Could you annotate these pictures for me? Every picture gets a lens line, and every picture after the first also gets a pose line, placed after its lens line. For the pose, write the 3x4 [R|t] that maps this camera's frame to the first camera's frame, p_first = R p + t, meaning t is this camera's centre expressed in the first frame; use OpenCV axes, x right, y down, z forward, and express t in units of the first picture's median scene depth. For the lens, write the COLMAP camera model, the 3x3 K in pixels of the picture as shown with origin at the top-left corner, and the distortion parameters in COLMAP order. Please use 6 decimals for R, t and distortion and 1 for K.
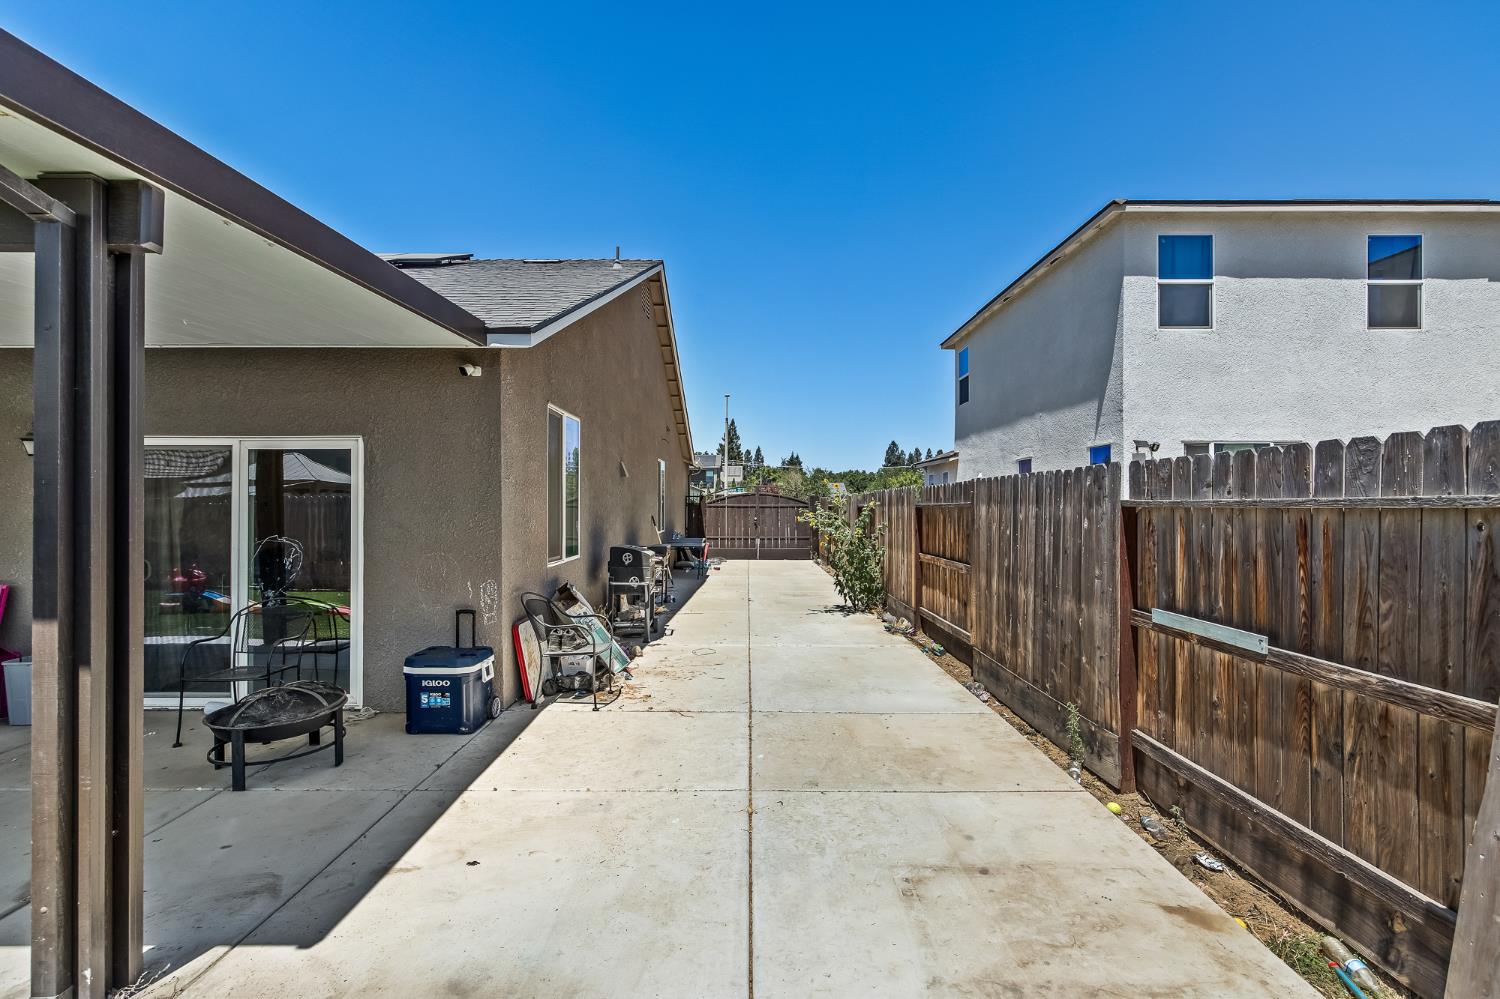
lens RADIAL K [[694.3, 0, 751.8], [0, 694.3, 508.0], [0, 0, 1]] dist [-0.001588, -0.000334]
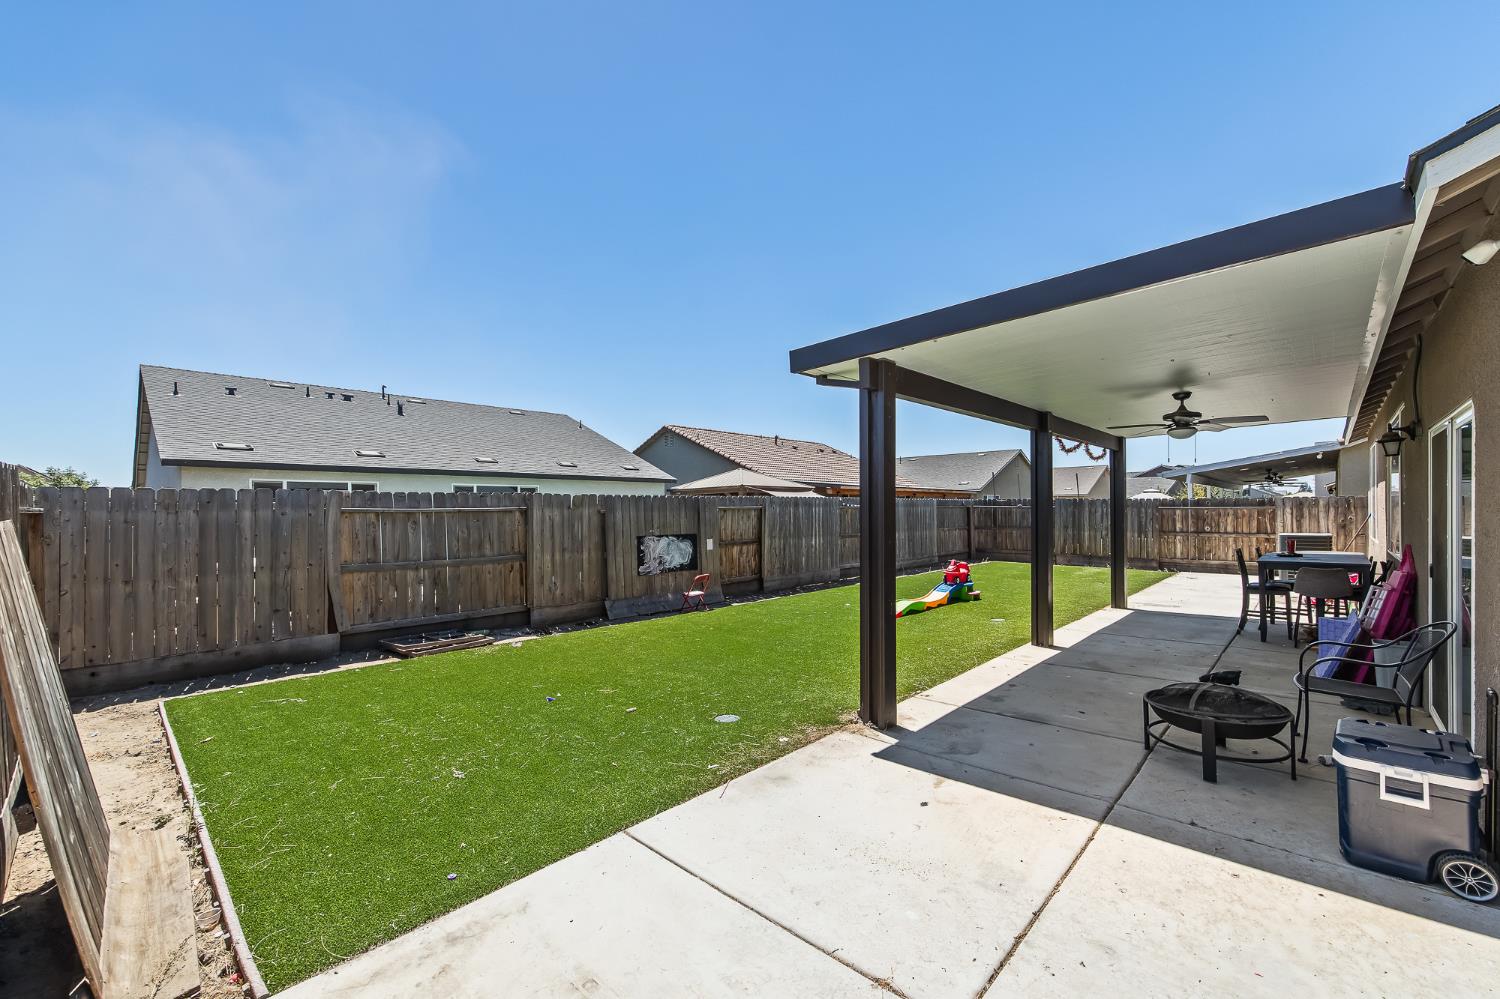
lens RADIAL K [[608.1, 0, 754.4], [0, 608.1, 506.5], [0, 0, 1]] dist [0.000859, 0.000110]
pose [[-0.698017, -0.002008, -0.716079, 0.628184], [0.005420, 0.999953, -0.008087, 0.006950], [0.716061, -0.009526, -0.697973, 1.716043]]
